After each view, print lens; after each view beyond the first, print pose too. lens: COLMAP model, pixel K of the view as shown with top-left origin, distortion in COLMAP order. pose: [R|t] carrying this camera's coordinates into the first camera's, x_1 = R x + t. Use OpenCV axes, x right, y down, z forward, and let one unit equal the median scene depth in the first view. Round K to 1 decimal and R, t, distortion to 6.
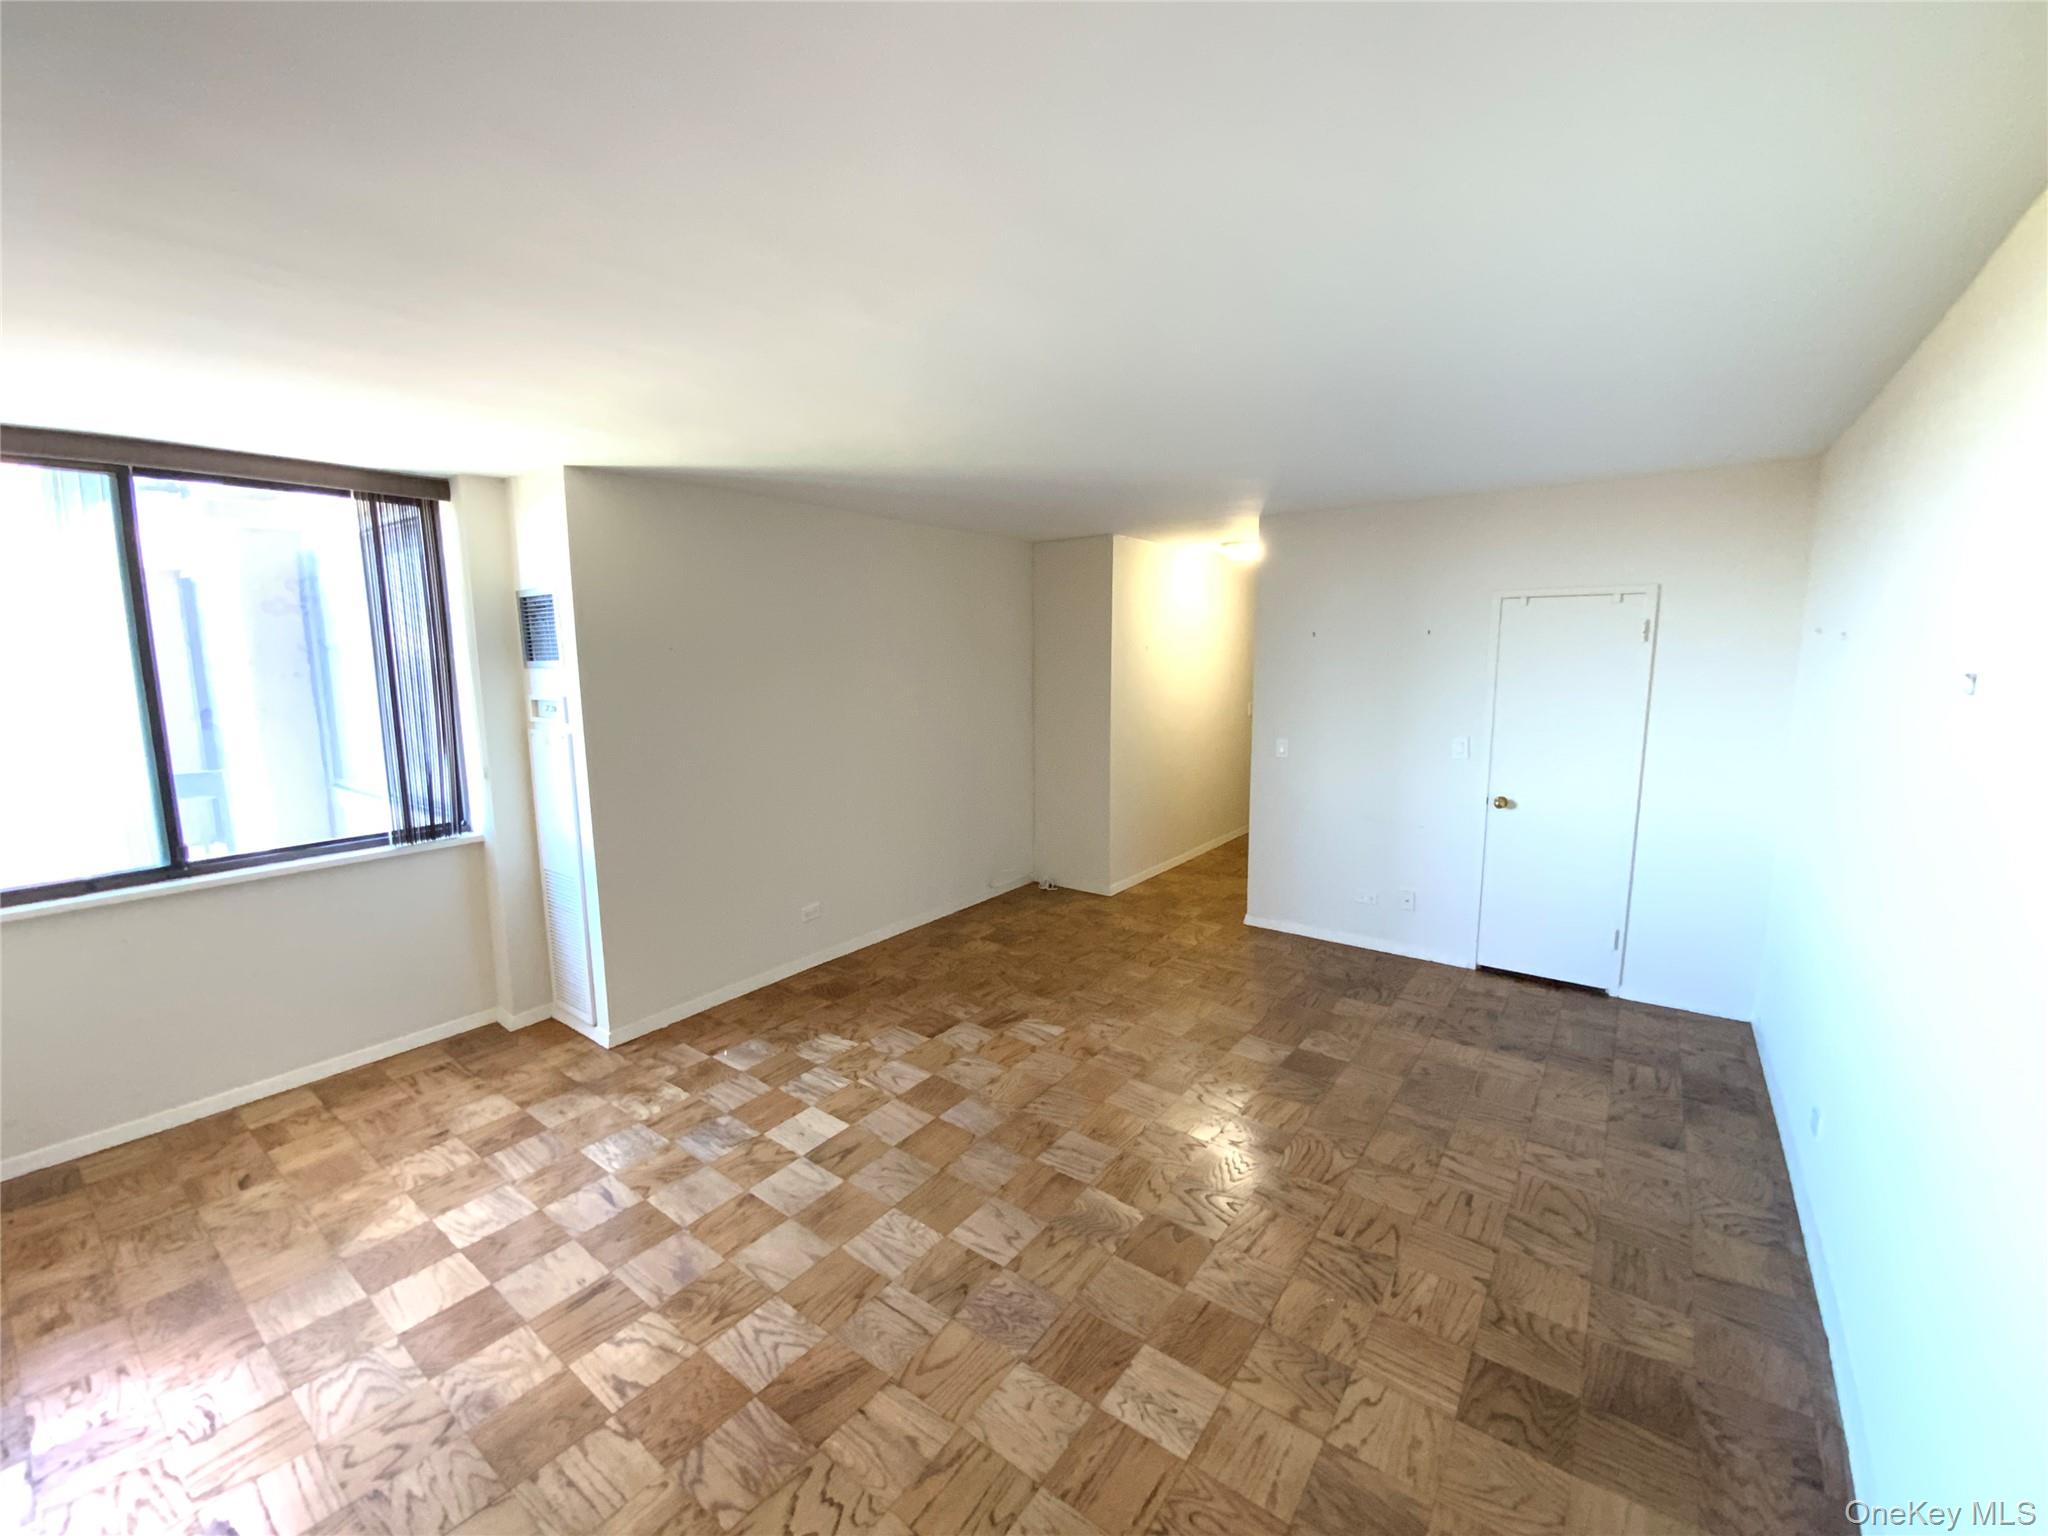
lens RADIAL K [[835.3, 0, 1028.9], [0, 835.3, 773.0], [0, 0, 1]] dist [0.022799, -0.019042]
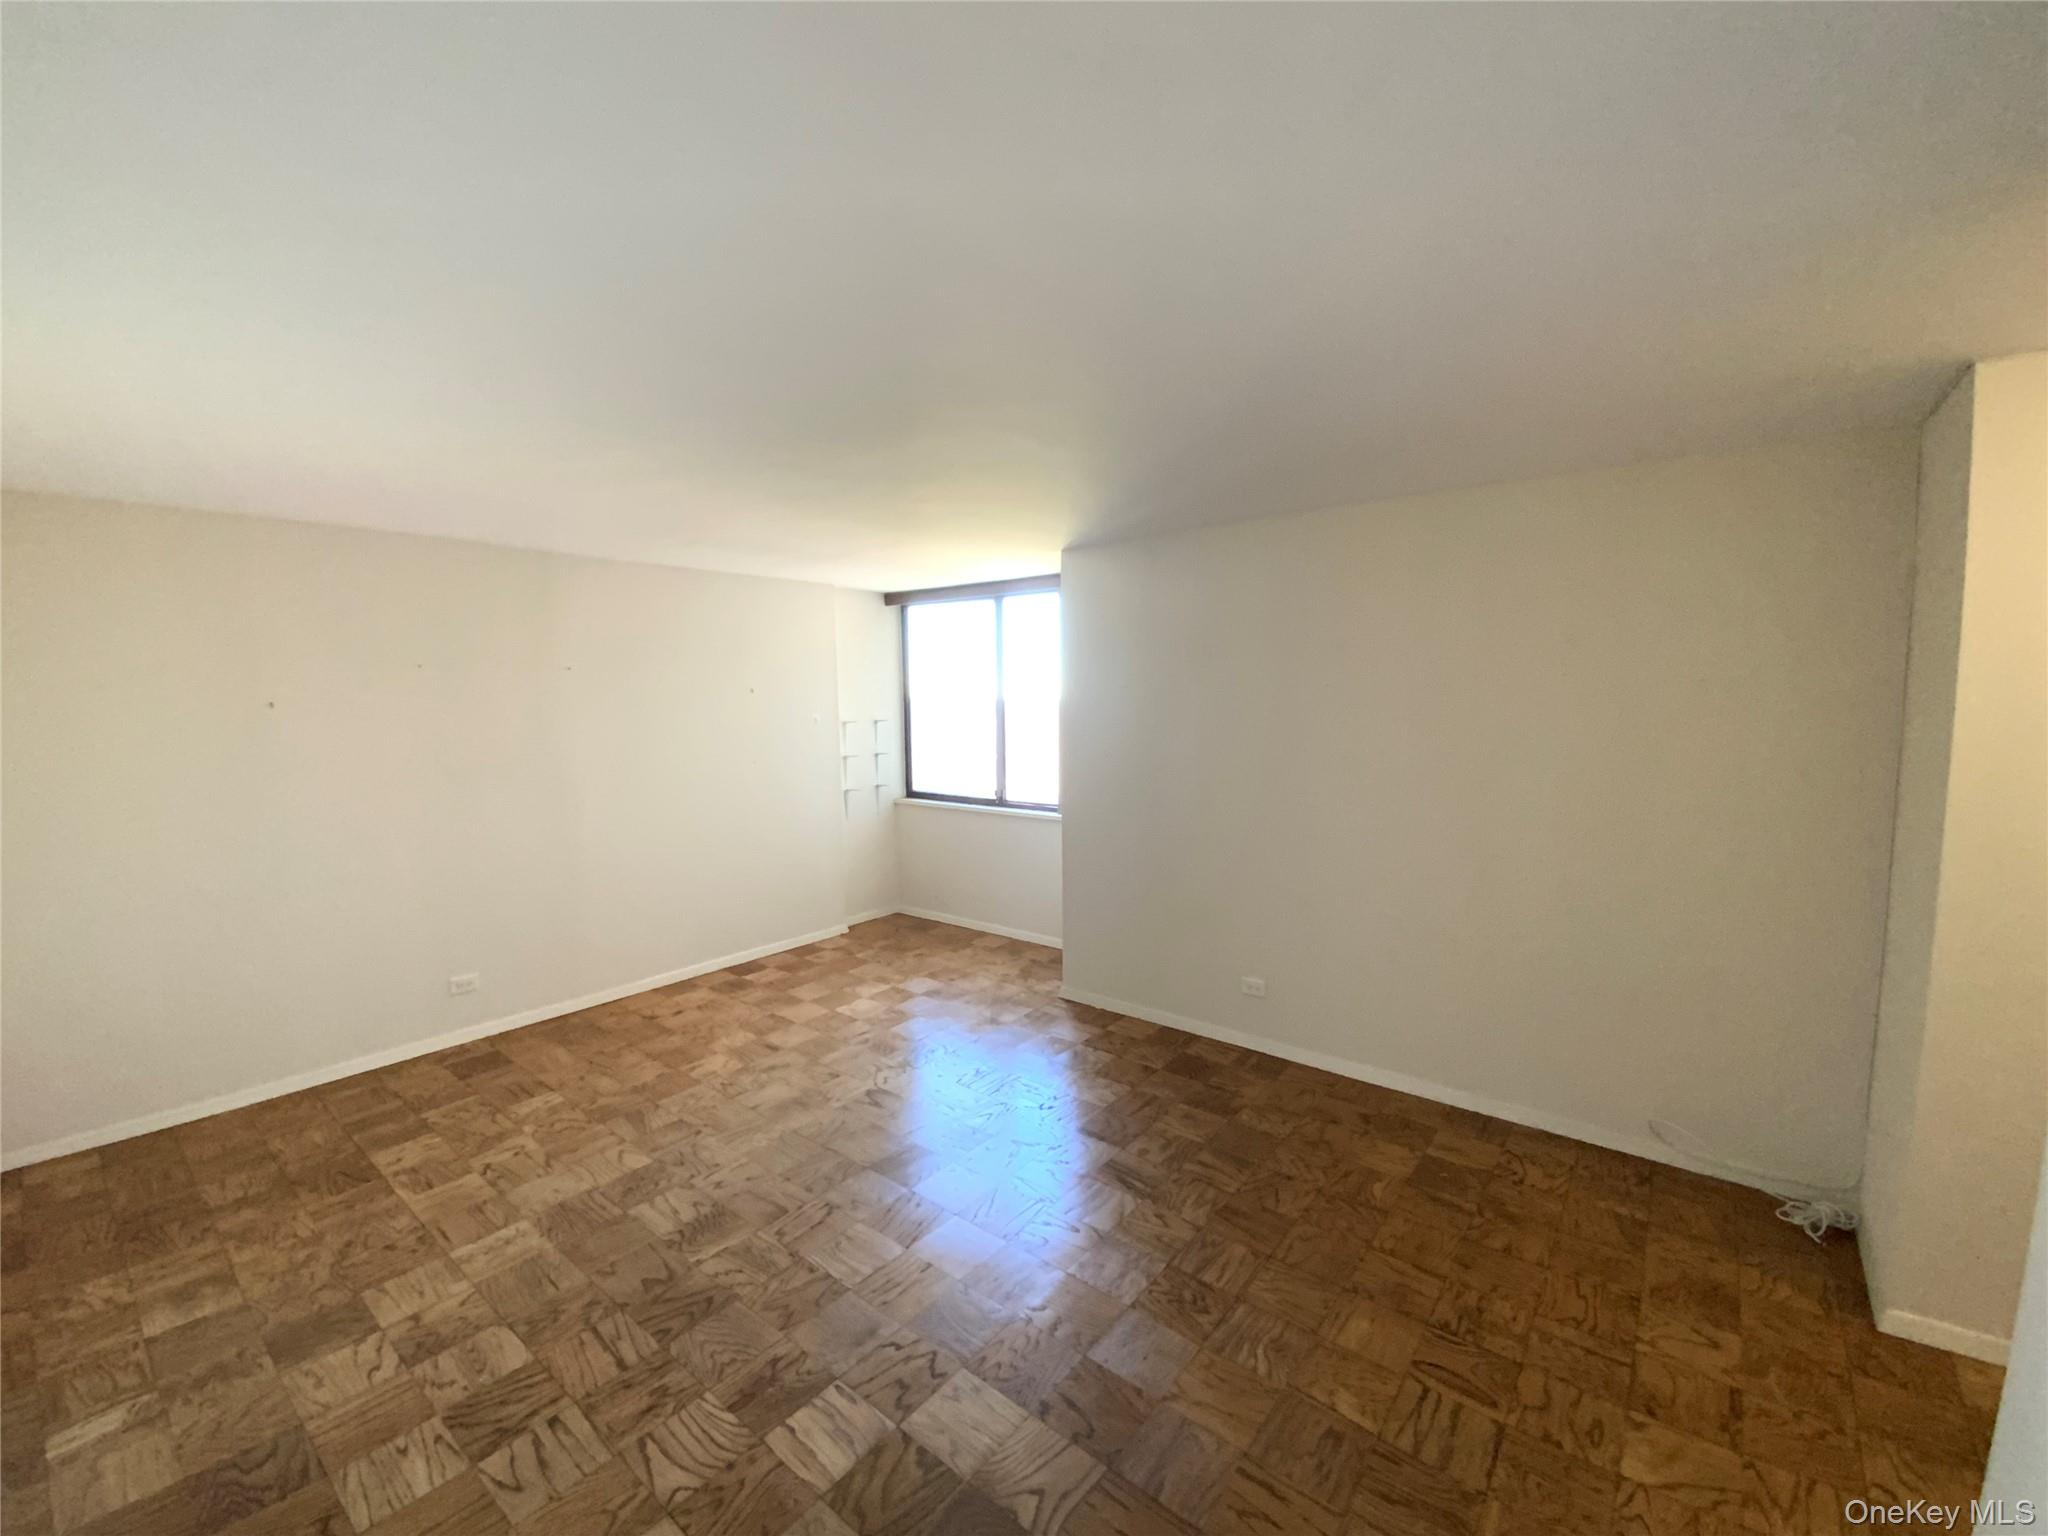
lens RADIAL K [[835.3, 0, 1028.9], [0, 835.3, 773.0], [0, 0, 1]] dist [0.022799, -0.019042]
pose [[-0.043389, 0.109286, -0.993063, 0.886377], [-0.134972, 0.984245, 0.114213, -0.181291], [0.989899, 0.138991, -0.027955, 1.137065]]
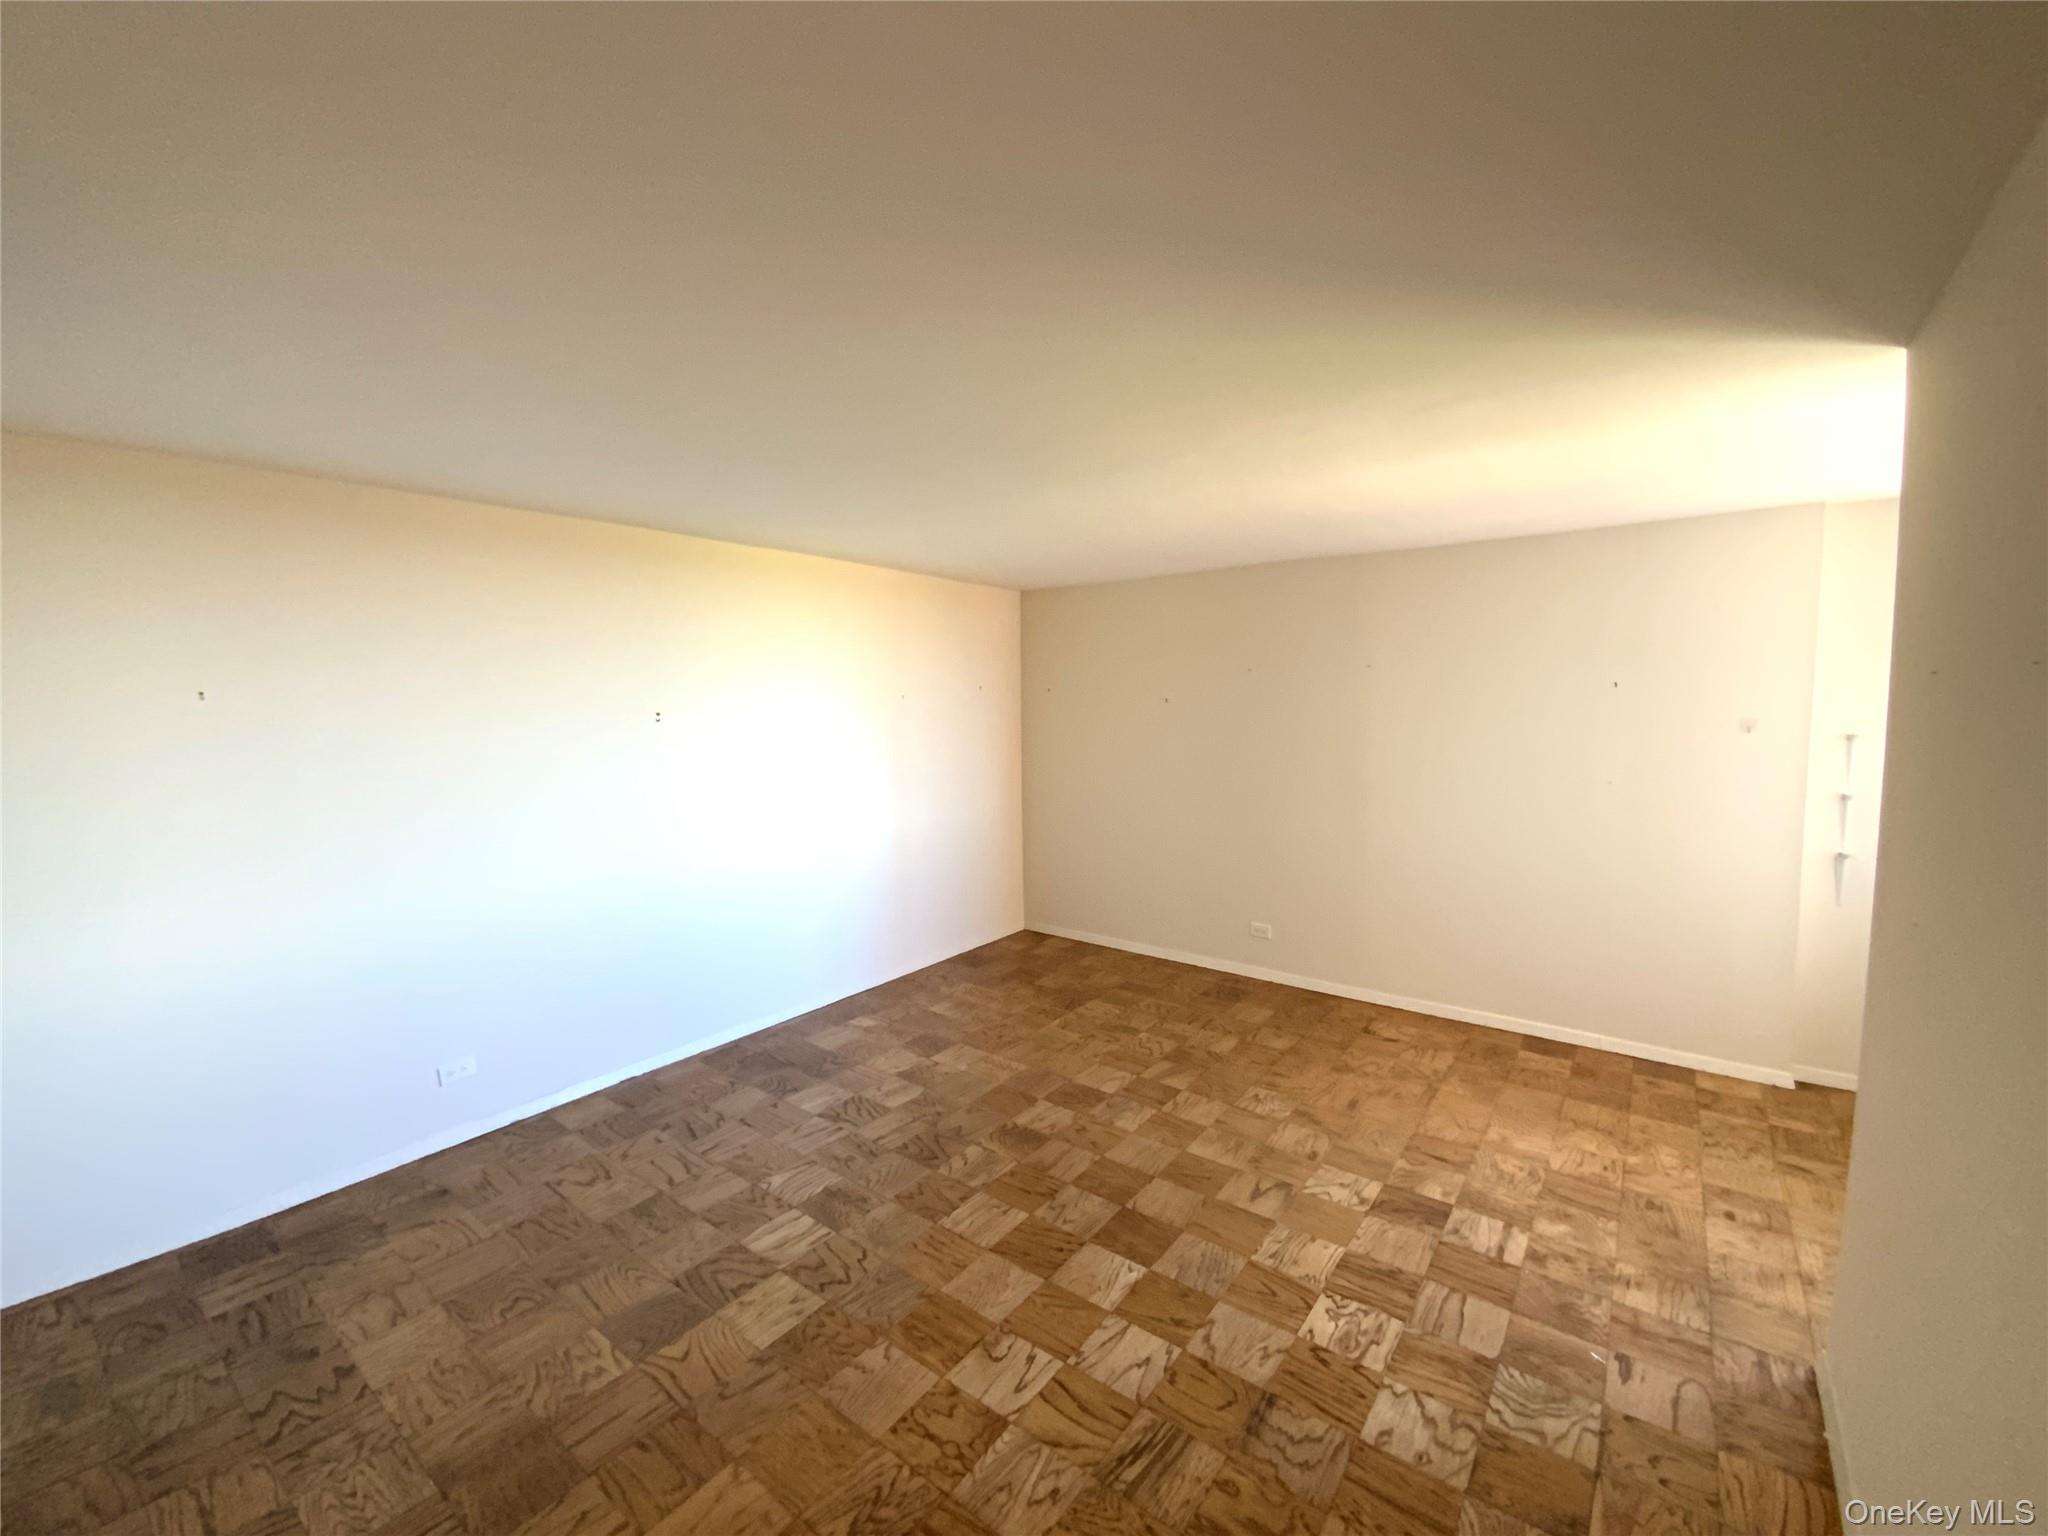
lens RADIAL K [[841.7, 0, 1024.0], [0, 841.7, 768.0], [0, 0, 1]] dist [-0.002392, -0.000005]
pose [[-0.999606, 0.016818, 0.022456, 0.024438], [0.021591, 0.972248, 0.232956, -0.269766], [-0.017915, 0.233349, -0.972228, 1.783628]]
